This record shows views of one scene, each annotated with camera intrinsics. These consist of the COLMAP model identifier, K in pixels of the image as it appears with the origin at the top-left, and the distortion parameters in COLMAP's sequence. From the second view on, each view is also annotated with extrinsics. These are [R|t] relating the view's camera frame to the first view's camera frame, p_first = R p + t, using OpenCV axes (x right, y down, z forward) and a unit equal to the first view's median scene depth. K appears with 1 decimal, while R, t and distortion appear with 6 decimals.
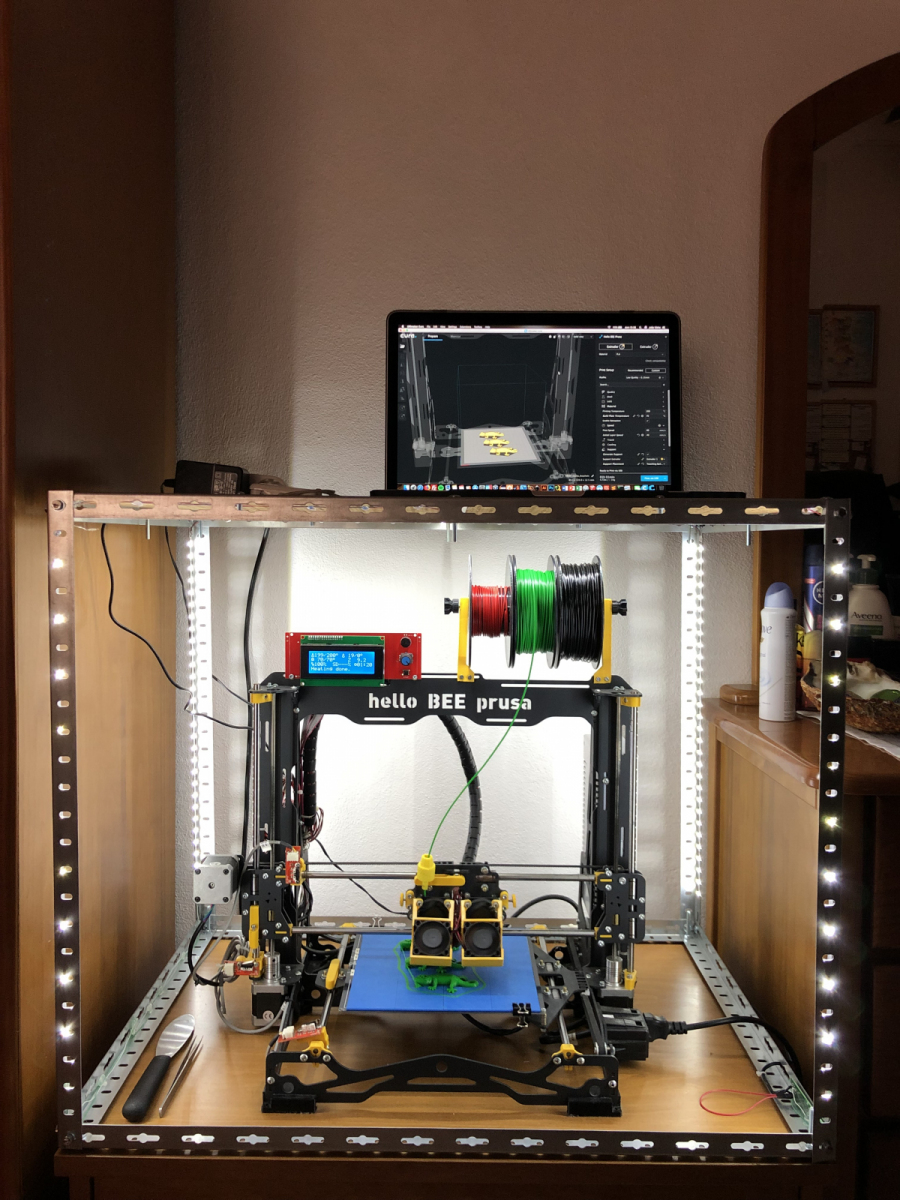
lens RADIAL K [[1006.3, 0, 446.9], [0, 1006.3, 577.7], [0, 0, 1]] dist [0.059707, -0.087586]
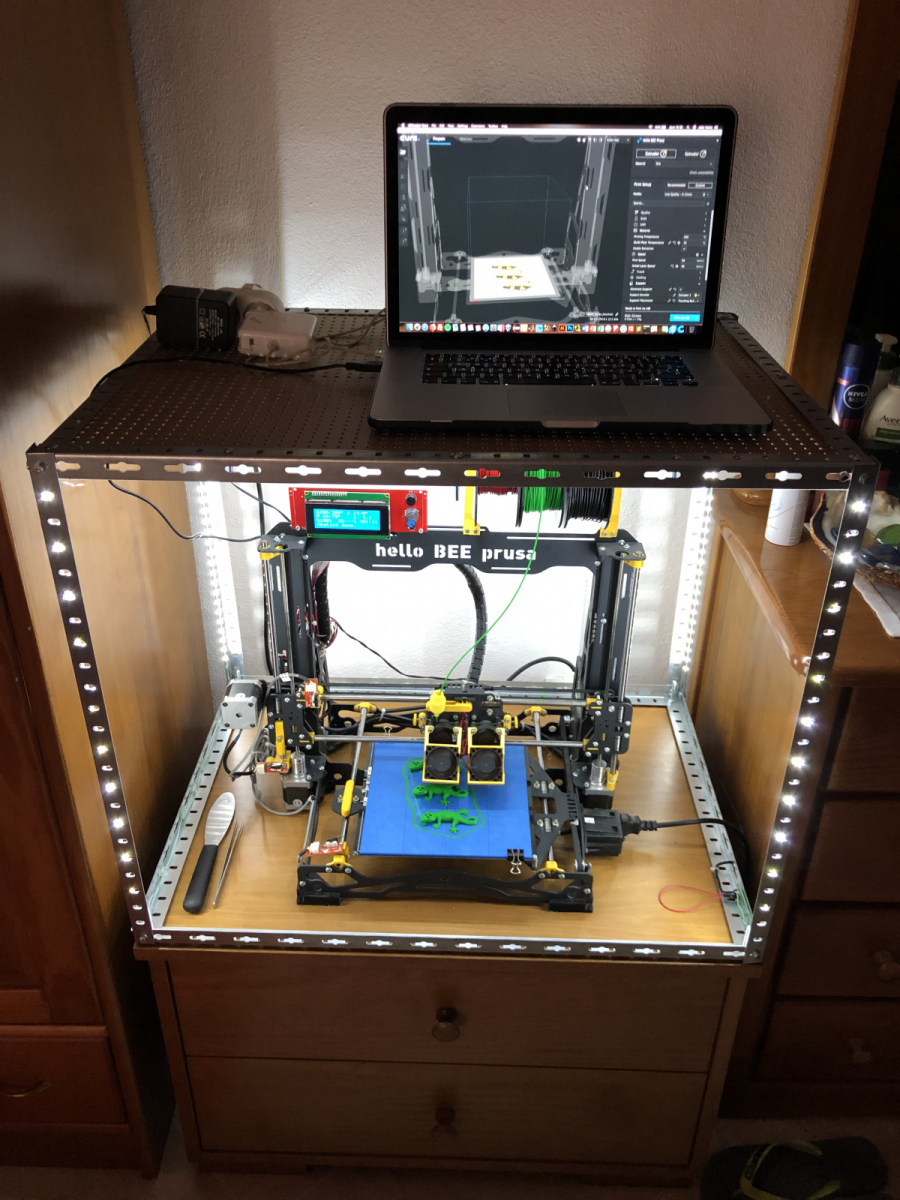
lens RADIAL K [[1006.3, 0, 446.9], [0, 1006.3, 577.7], [0, 0, 1]] dist [0.059707, -0.087586]
pose [[0.999749, 0.011842, -0.018999, 0.013641], [-0.001743, 0.887242, 0.461302, -0.320654], [0.022319, -0.461153, 0.887040, 0.090176]]
